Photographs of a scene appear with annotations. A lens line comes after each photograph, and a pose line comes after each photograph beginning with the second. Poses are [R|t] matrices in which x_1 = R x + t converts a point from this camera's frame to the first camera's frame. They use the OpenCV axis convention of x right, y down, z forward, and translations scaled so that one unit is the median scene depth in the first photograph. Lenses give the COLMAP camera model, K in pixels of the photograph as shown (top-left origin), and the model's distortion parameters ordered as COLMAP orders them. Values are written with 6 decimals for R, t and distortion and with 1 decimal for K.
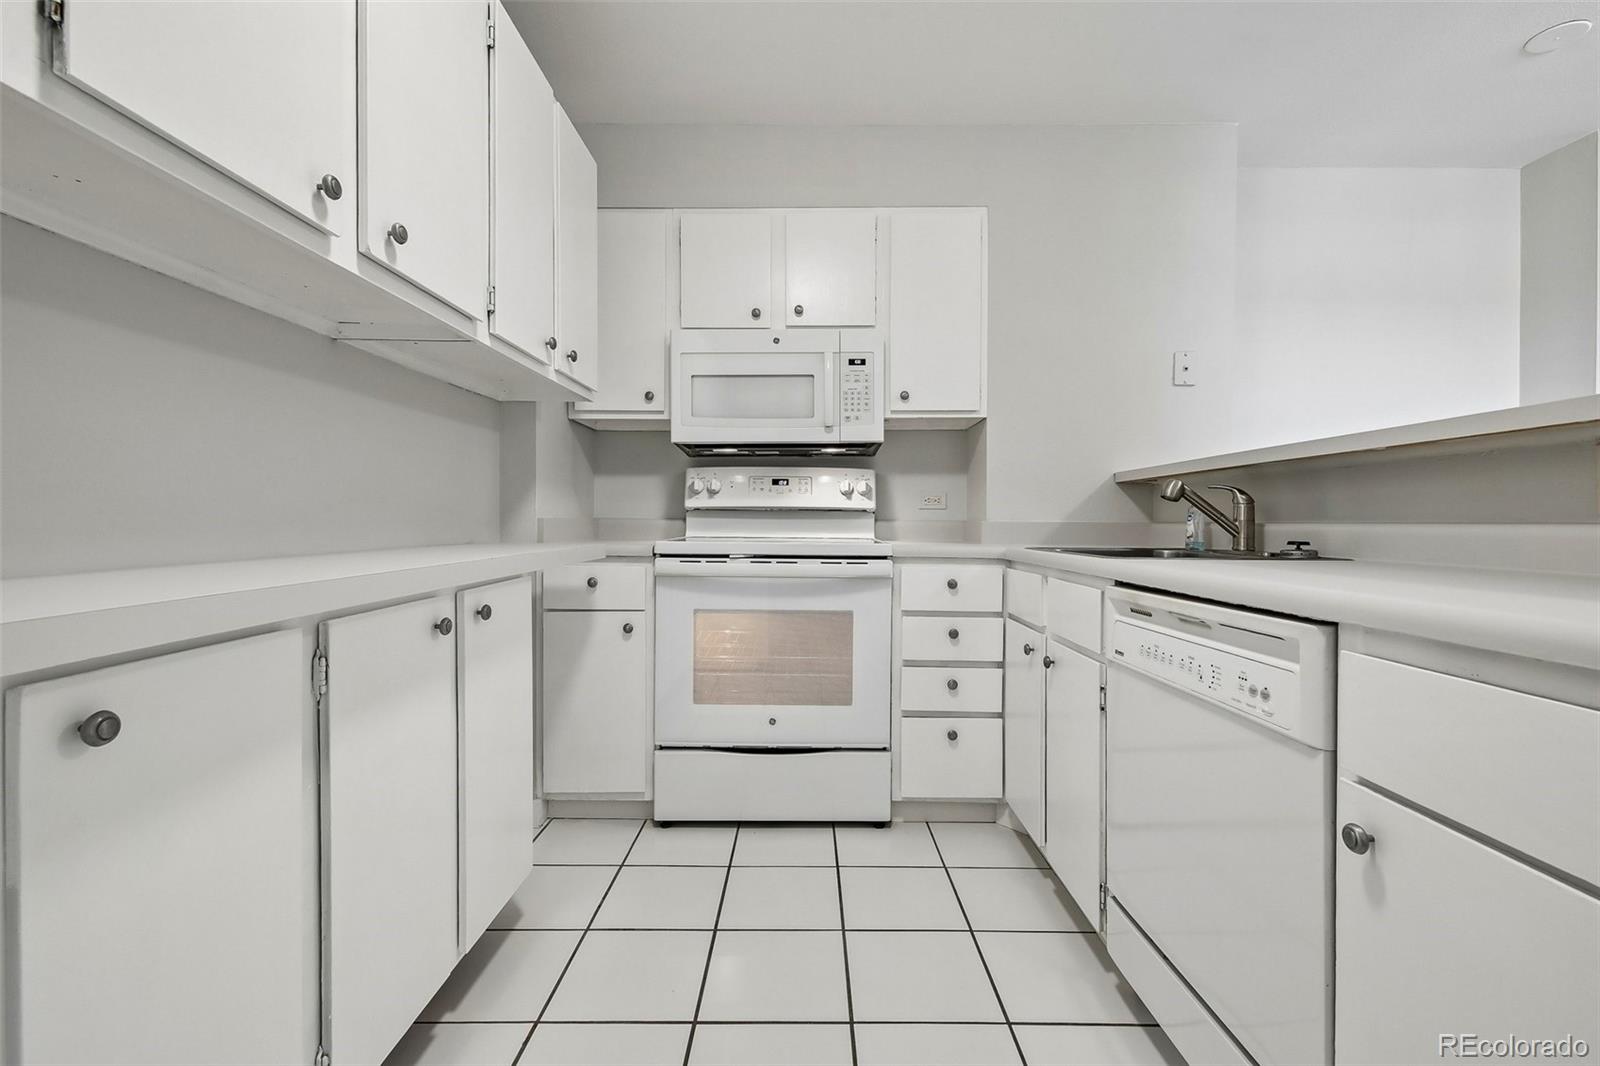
lens RADIAL K [[692.9, 0, 805.0], [0, 692.9, 529.1], [0, 0, 1]] dist [0.011560, -0.004399]
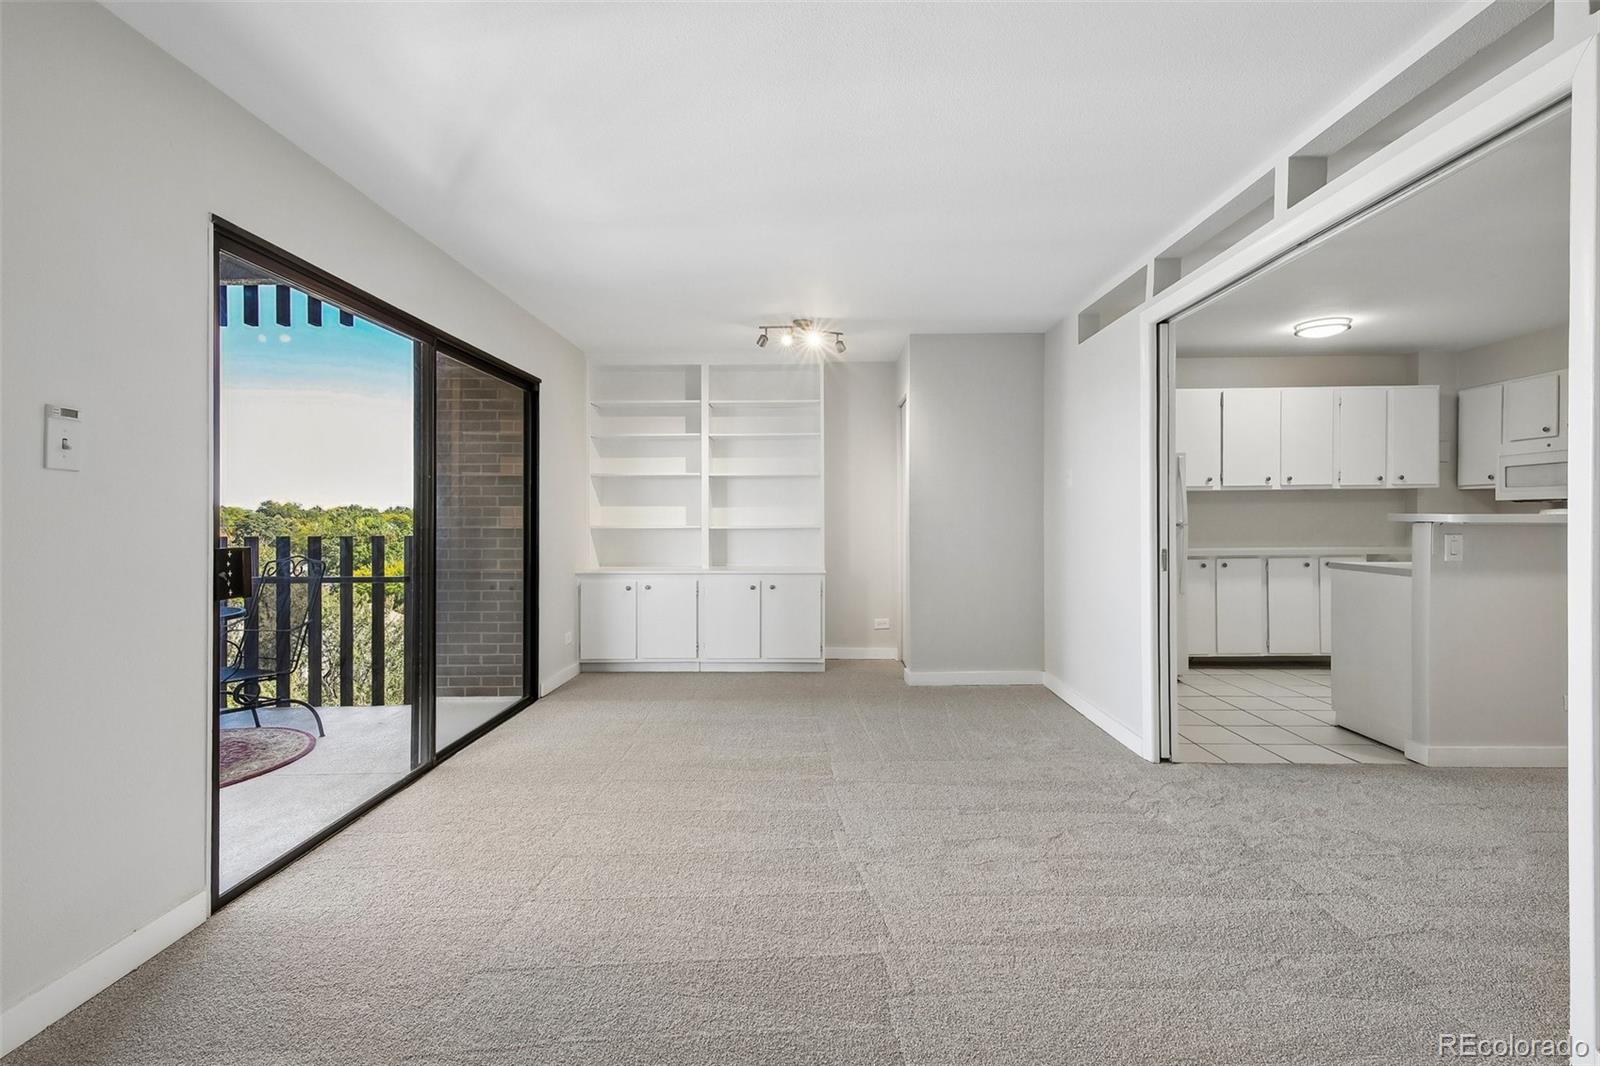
lens RADIAL K [[692.9, 0, 802.3], [0, 692.9, 525.6], [0, 0, 1]] dist [0.011560, -0.004399]
pose [[-0.011665, 0.004201, -0.999923, 1.886472], [-0.003708, 0.999984, 0.004245, -0.051497], [0.999925, 0.003757, -0.011650, -1.013906]]
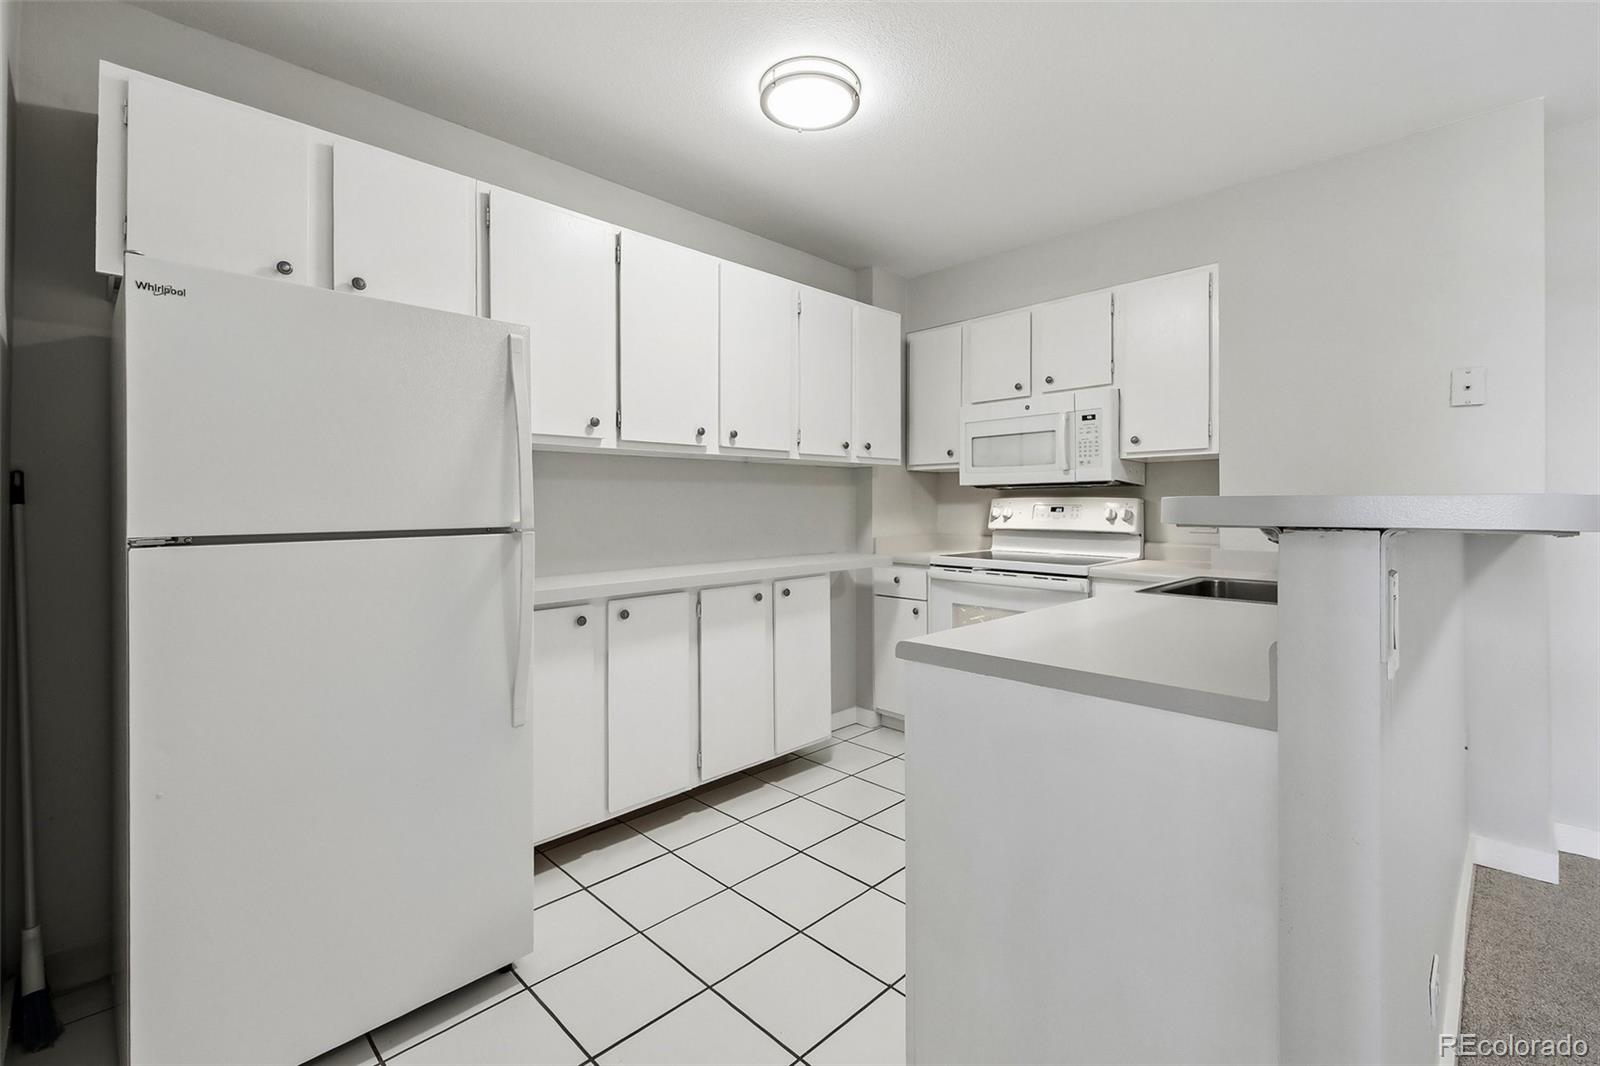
lens RADIAL K [[692.9, 0, 797.6], [0, 692.9, 500.1], [0, 0, 1]] dist [0.011560, -0.004399]
pose [[0.705926, -0.010868, -0.708202, 0.588697], [-0.002964, 0.999828, -0.018297, -0.067703], [0.708279, 0.015016, 0.705772, -0.251559]]
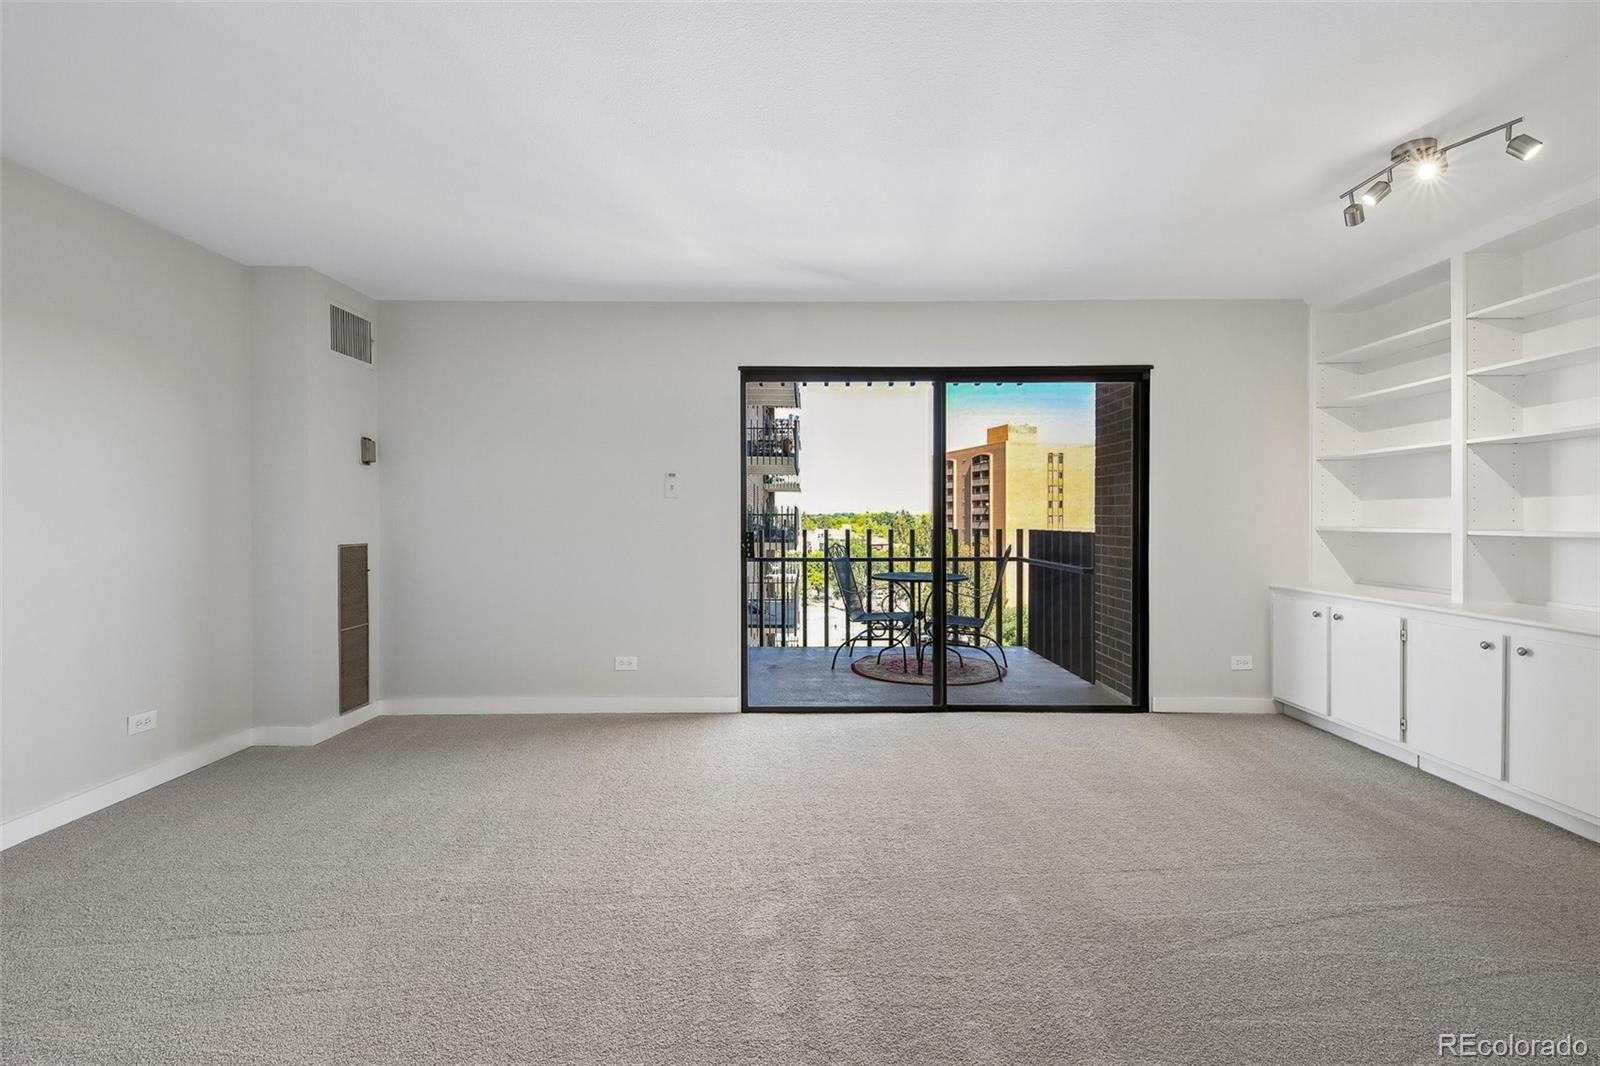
lens RADIAL K [[692.9, 0, 806.4], [0, 692.9, 522.4], [0, 0, 1]] dist [0.011560, -0.004399]
pose [[-0.999967, -0.004822, -0.006568, 0.928340], [-0.004919, 0.999876, 0.014934, -0.066147], [0.006495, 0.014966, -0.999867, -0.072449]]
